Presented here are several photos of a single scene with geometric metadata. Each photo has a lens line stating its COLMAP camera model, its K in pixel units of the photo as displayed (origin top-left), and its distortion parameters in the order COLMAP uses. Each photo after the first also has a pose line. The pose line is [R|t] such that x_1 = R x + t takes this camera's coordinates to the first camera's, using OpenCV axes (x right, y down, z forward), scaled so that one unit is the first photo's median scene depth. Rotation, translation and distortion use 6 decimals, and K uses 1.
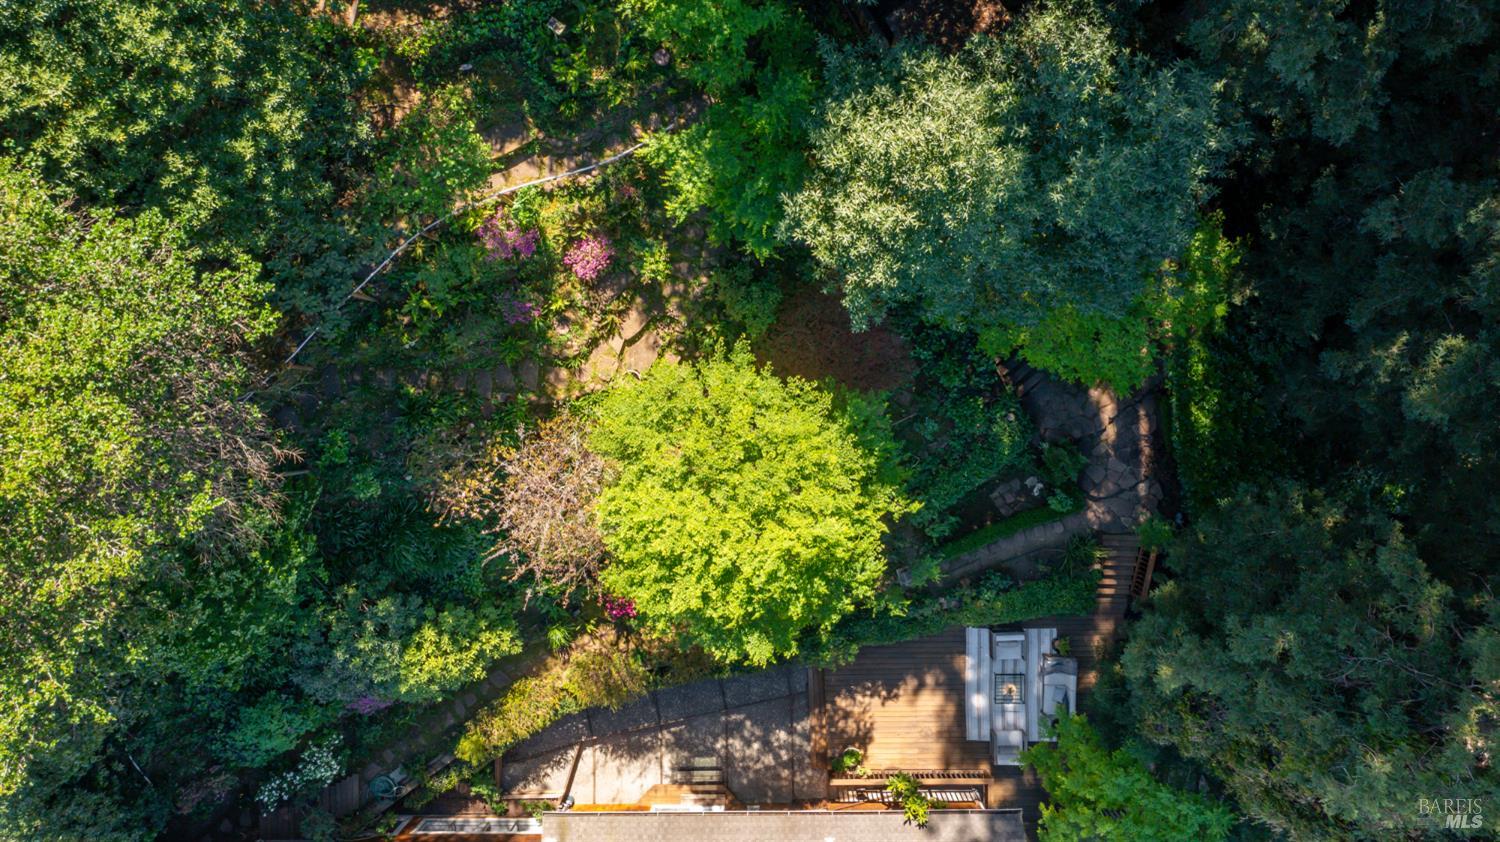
lens RADIAL K [[1210.1, 0, 744.4], [0, 1210.1, 430.1], [0, 0, 1]] dist [0.010475, 0.001251]
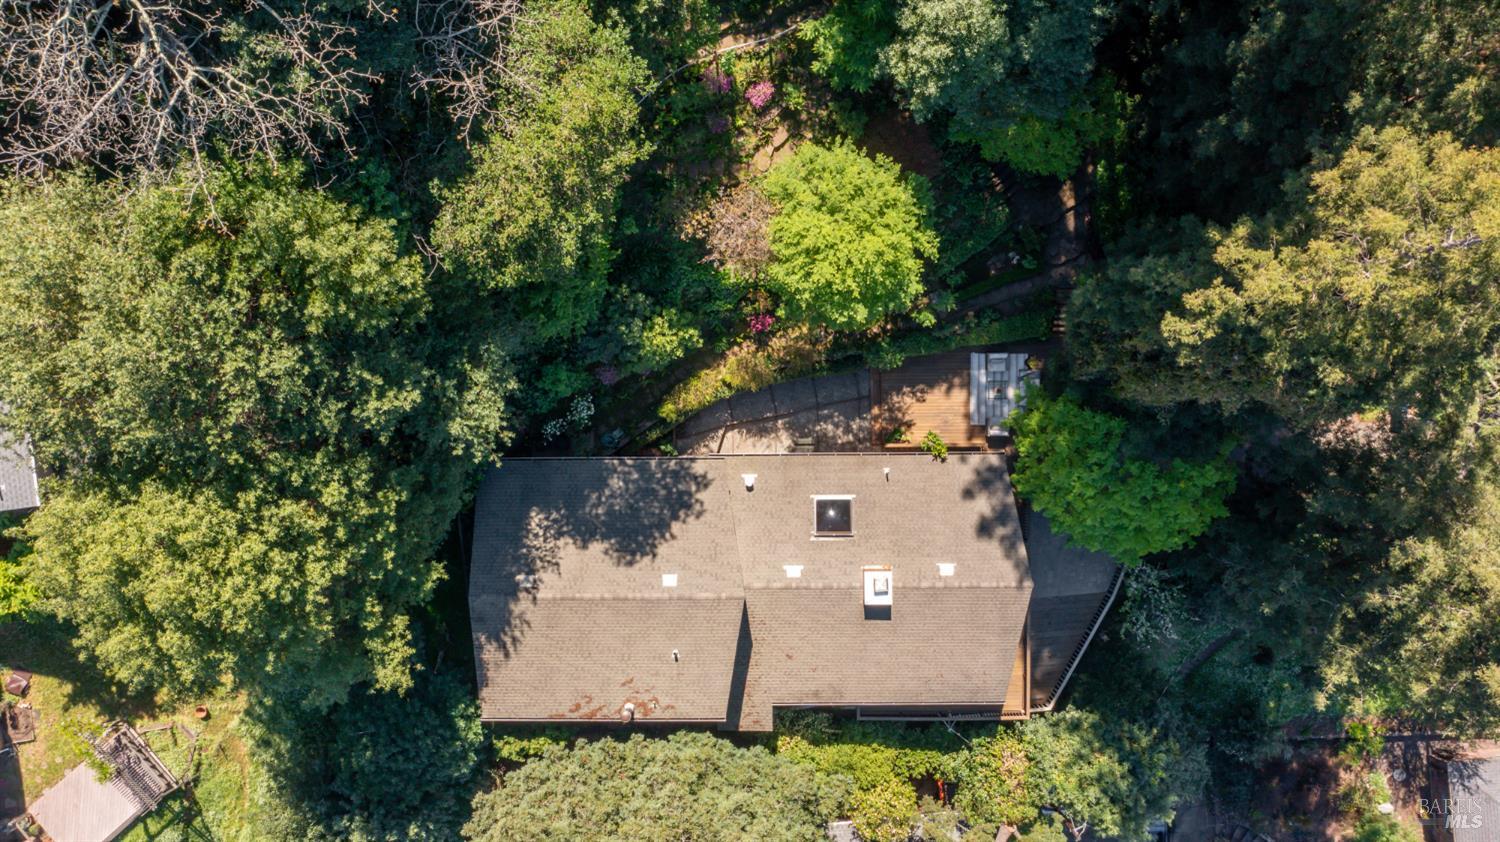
lens RADIAL K [[1210.1, 0, 757.5], [0, 1210.1, 412.2], [0, 0, 1]] dist [0.010475, 0.001251]
pose [[0.999881, 0.004146, 0.014878, -0.164663], [-0.004050, 0.999971, -0.006478, 0.349119], [-0.014904, 0.006417, 0.999868, -0.797319]]
